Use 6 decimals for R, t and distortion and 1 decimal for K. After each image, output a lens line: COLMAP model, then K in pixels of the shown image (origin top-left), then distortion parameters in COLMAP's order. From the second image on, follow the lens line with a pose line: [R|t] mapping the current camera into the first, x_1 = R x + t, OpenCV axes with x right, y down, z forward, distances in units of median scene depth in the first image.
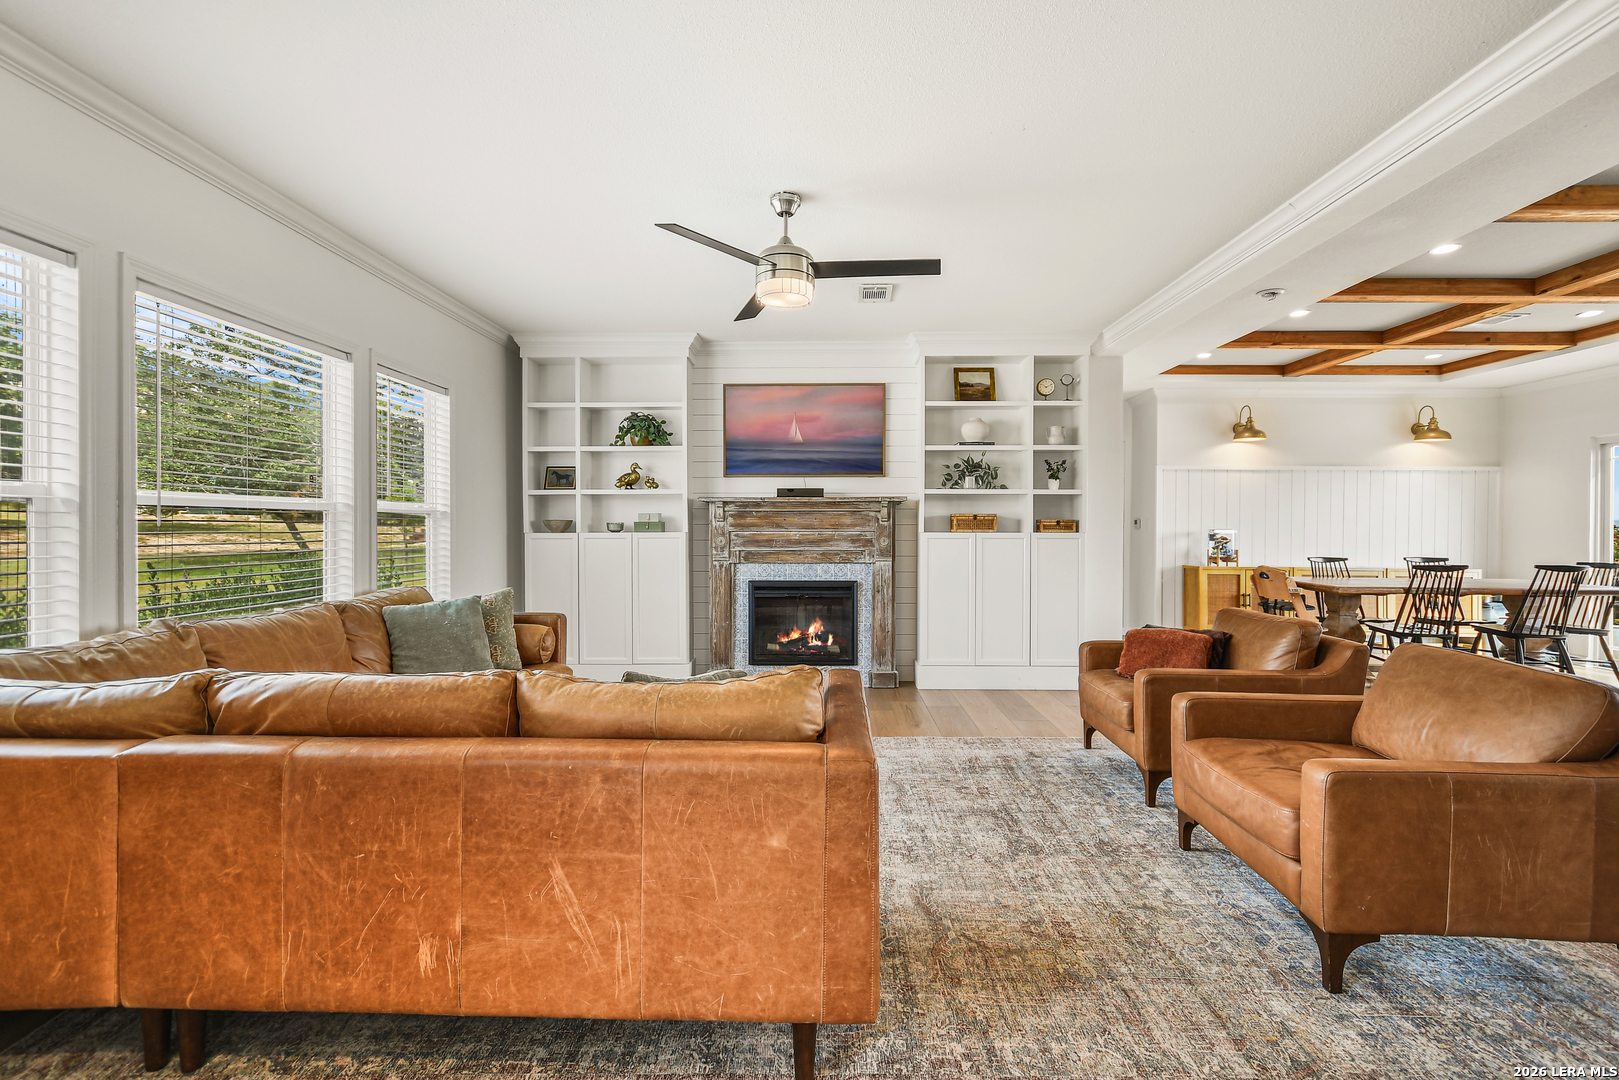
lens RADIAL K [[726.6, 0, 816.7], [0, 726.6, 540.3], [0, 0, 1]] dist [0.008012, 0.000656]
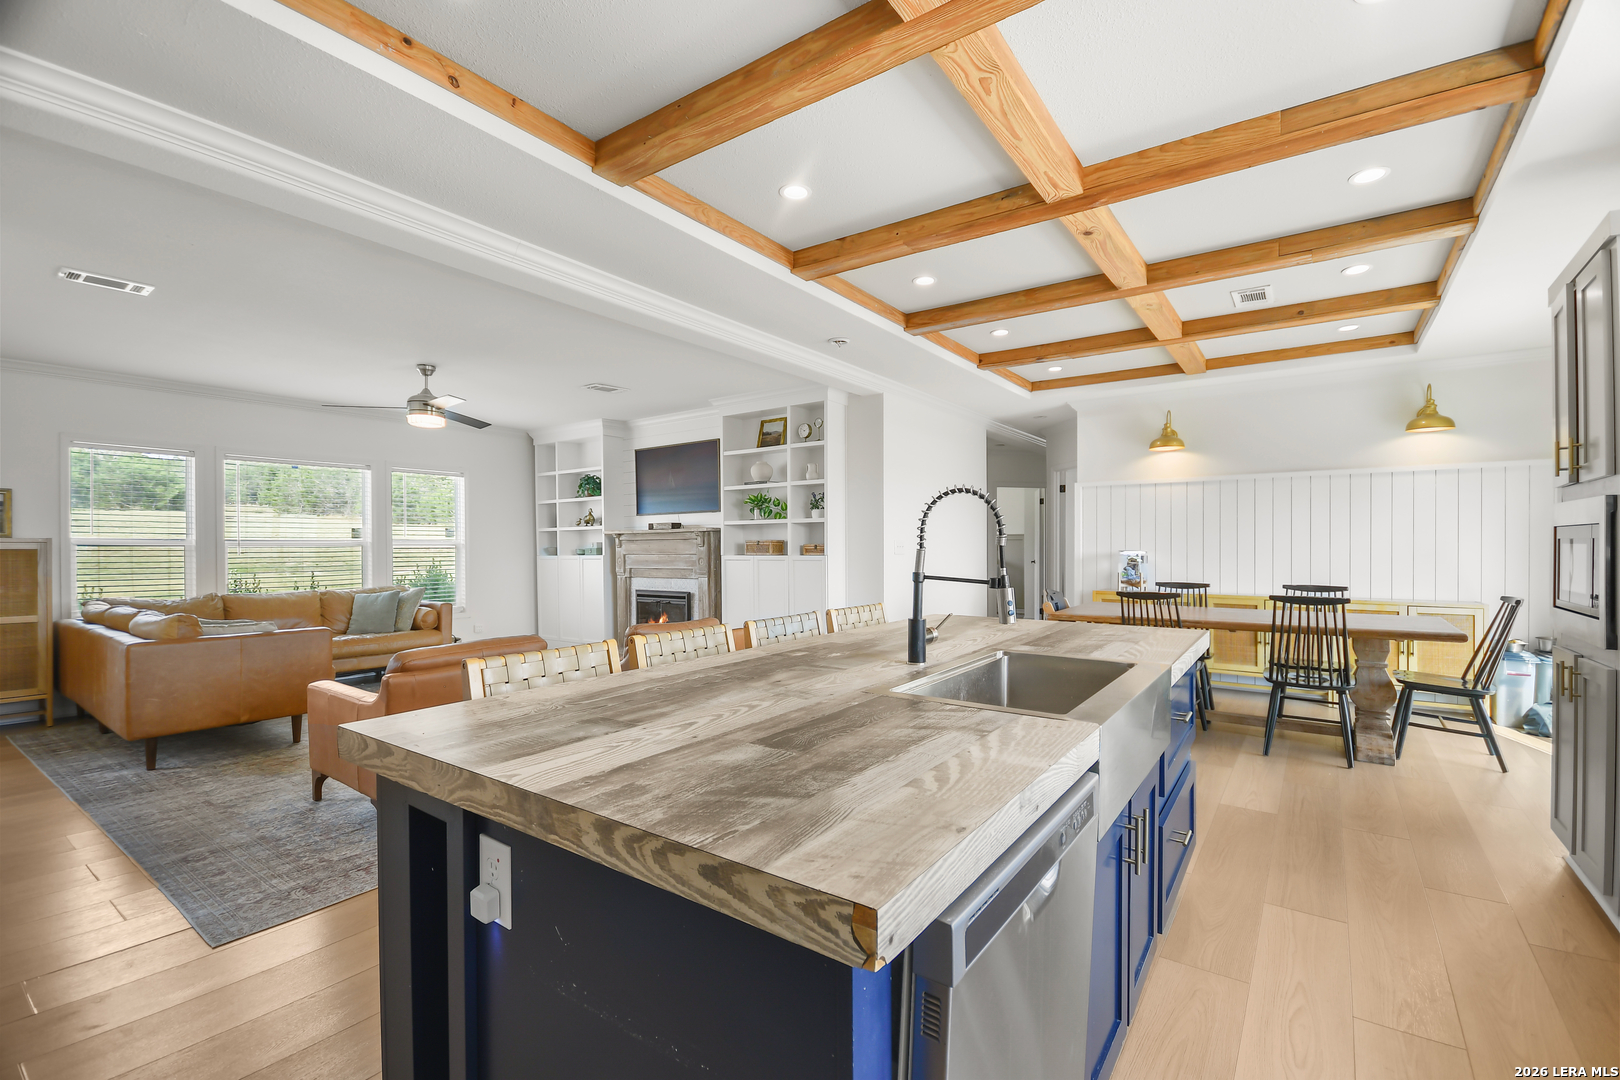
lens RADIAL K [[727.0, 0, 816.5], [0, 727.0, 538.0], [0, 0, 1]] dist [0.008012, 0.000656]
pose [[0.815407, -0.013145, -0.578738, 1.014125], [-0.002563, 0.999650, -0.026316, -0.007945], [0.578882, 0.022942, 0.815089, 0.064096]]
